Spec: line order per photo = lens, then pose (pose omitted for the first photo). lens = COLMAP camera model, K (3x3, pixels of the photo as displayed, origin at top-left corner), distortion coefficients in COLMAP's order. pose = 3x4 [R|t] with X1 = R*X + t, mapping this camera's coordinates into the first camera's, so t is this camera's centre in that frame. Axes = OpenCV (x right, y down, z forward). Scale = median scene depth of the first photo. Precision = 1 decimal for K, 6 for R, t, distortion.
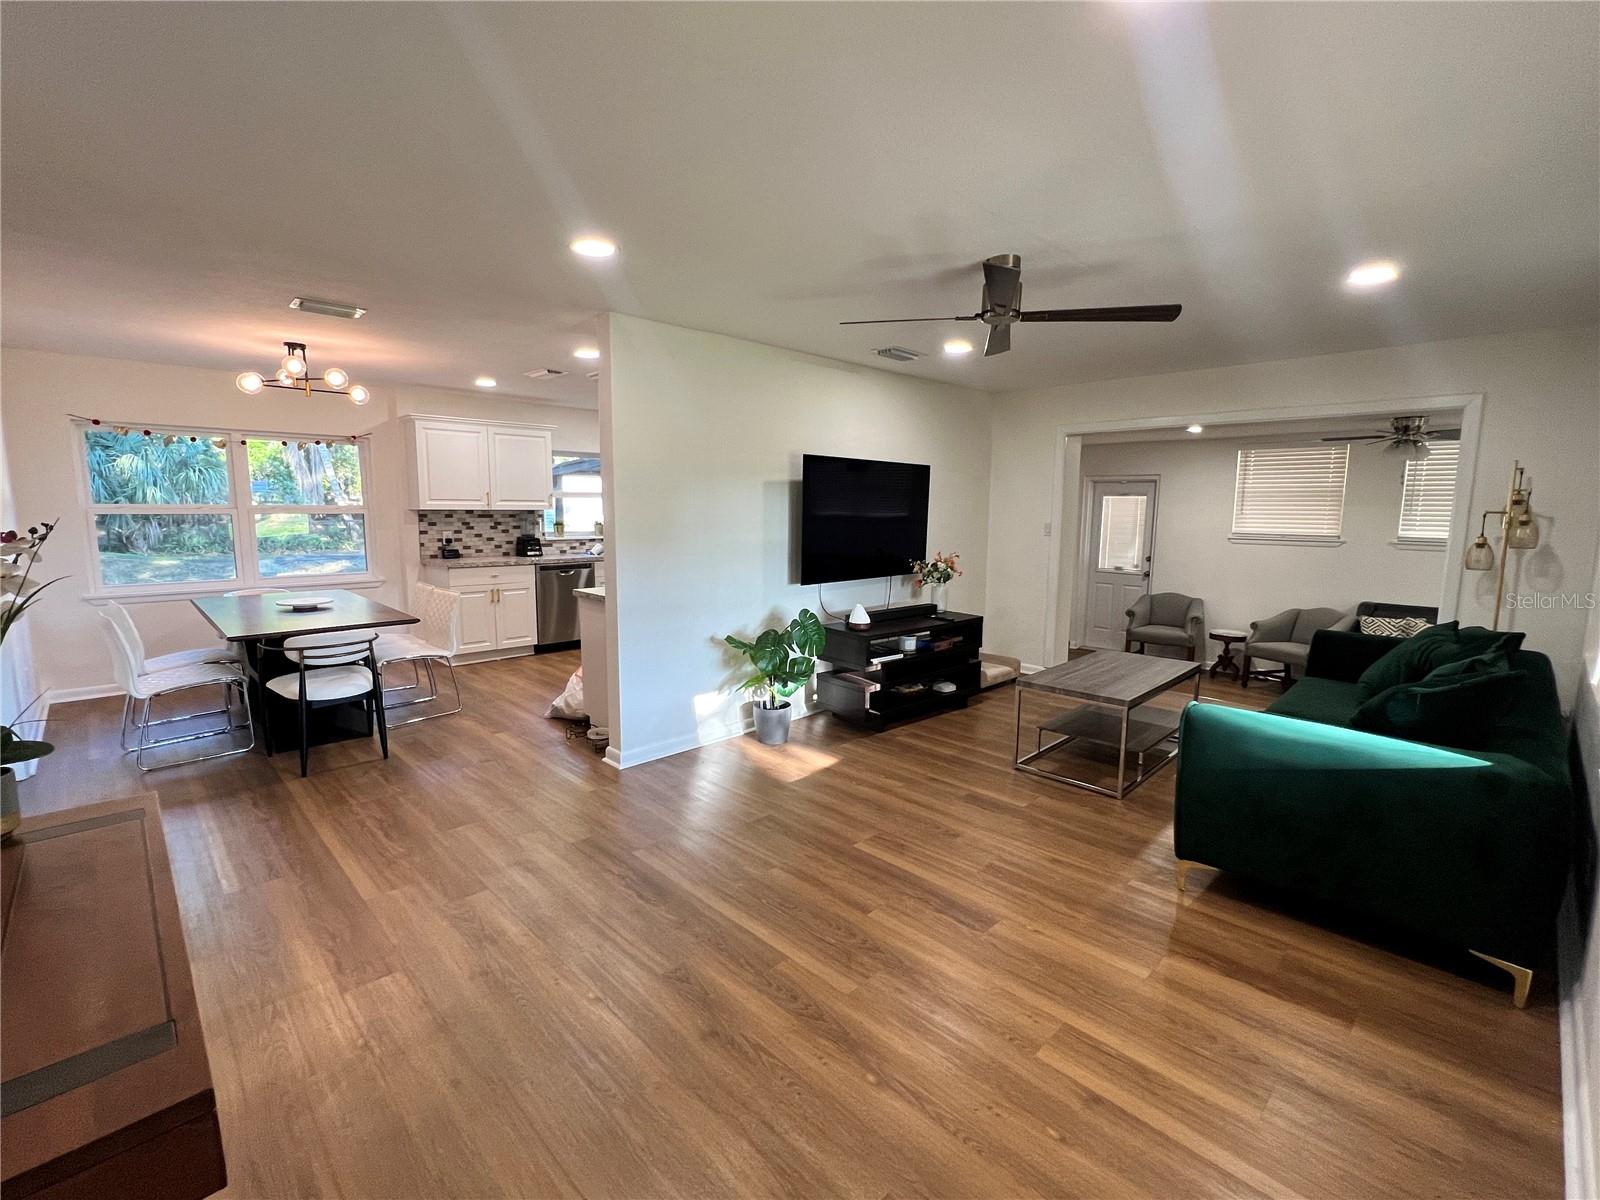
lens RADIAL K [[713.3, 0, 799.8], [0, 713.3, 598.5], [0, 0, 1]] dist [-0.001550, 0.000578]
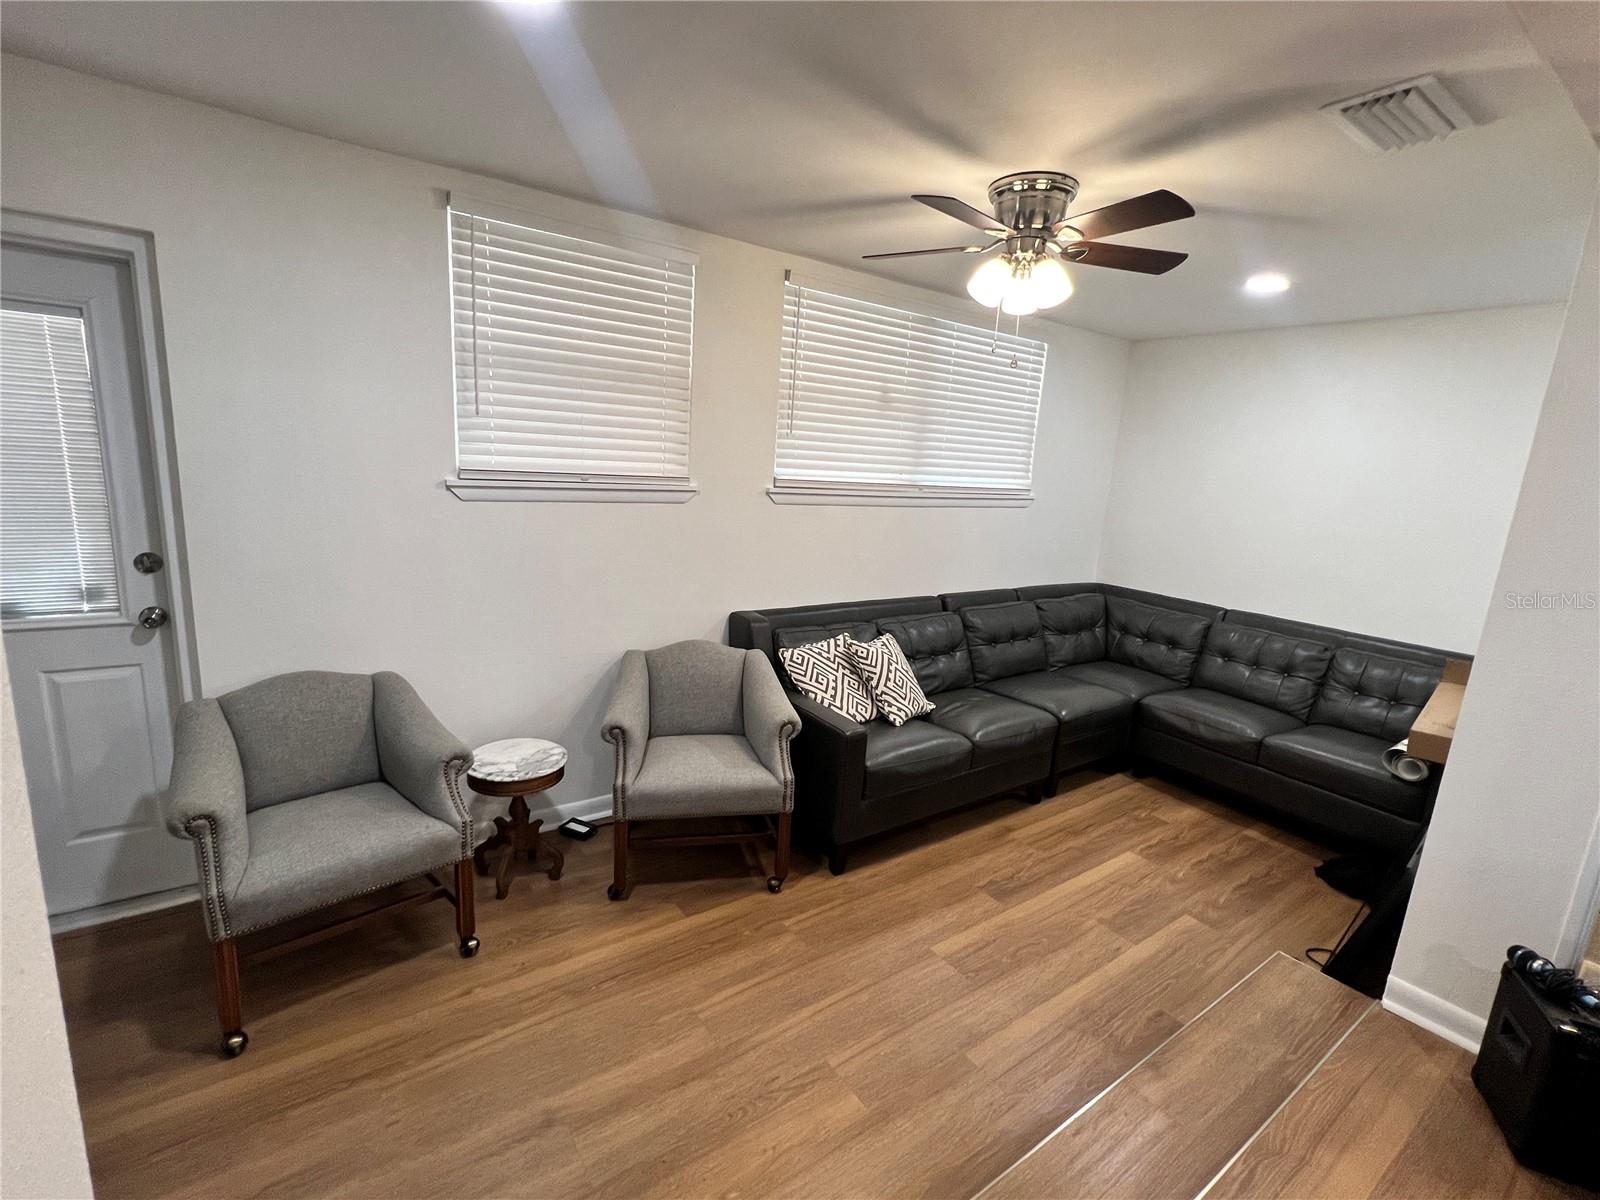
lens RADIAL K [[713.3, 0, 799.8], [0, 713.3, 598.5], [0, 0, 1]] dist [-0.001550, 0.000578]
pose [[0.163229, -0.192952, 0.967536, 0.527123], [0.069603, 0.980497, 0.183794, -0.149308], [-0.984130, 0.037343, 0.173476, 1.415638]]
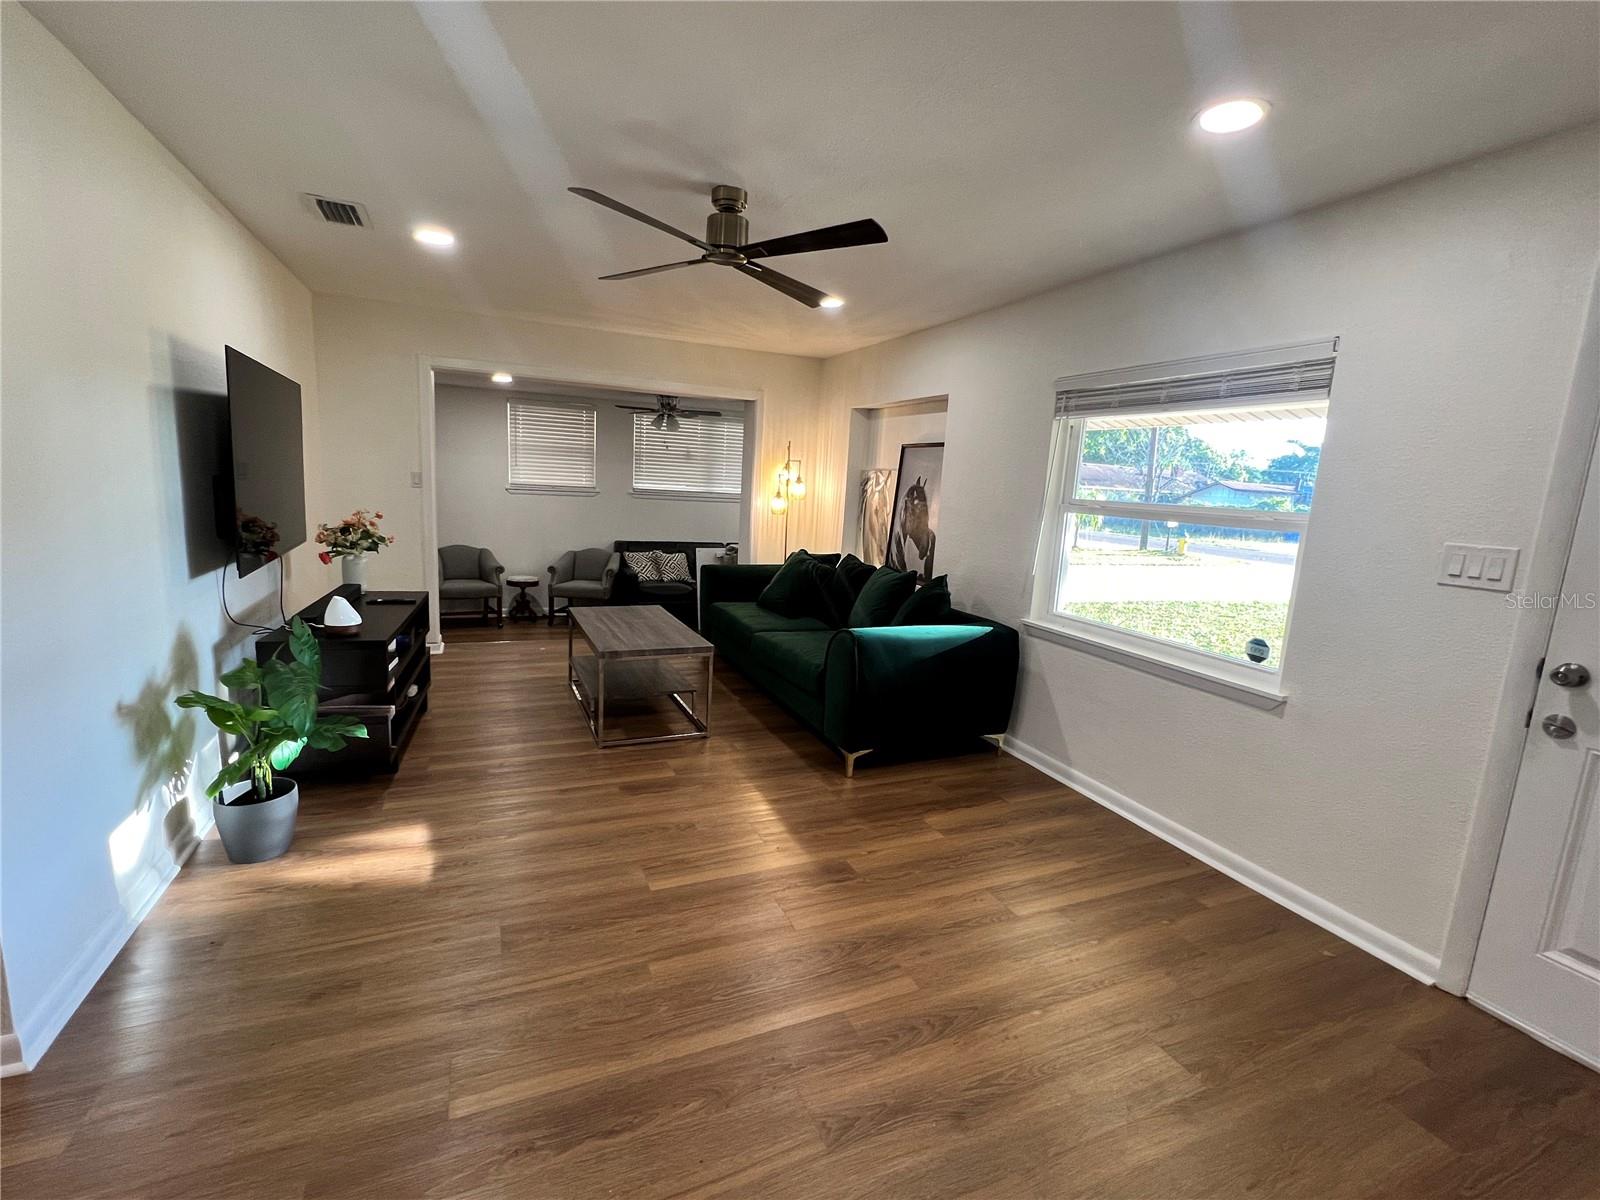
lens RADIAL K [[712.8, 0, 797.8], [0, 712.8, 595.8], [0, 0, 1]] dist [-0.001427, 0.000572]
pose [[0.357262, -0.139802, 0.923482, -0.418344], [0.071006, 0.989938, 0.122393, -0.048366], [-0.931301, 0.021846, 0.363594, 0.416438]]
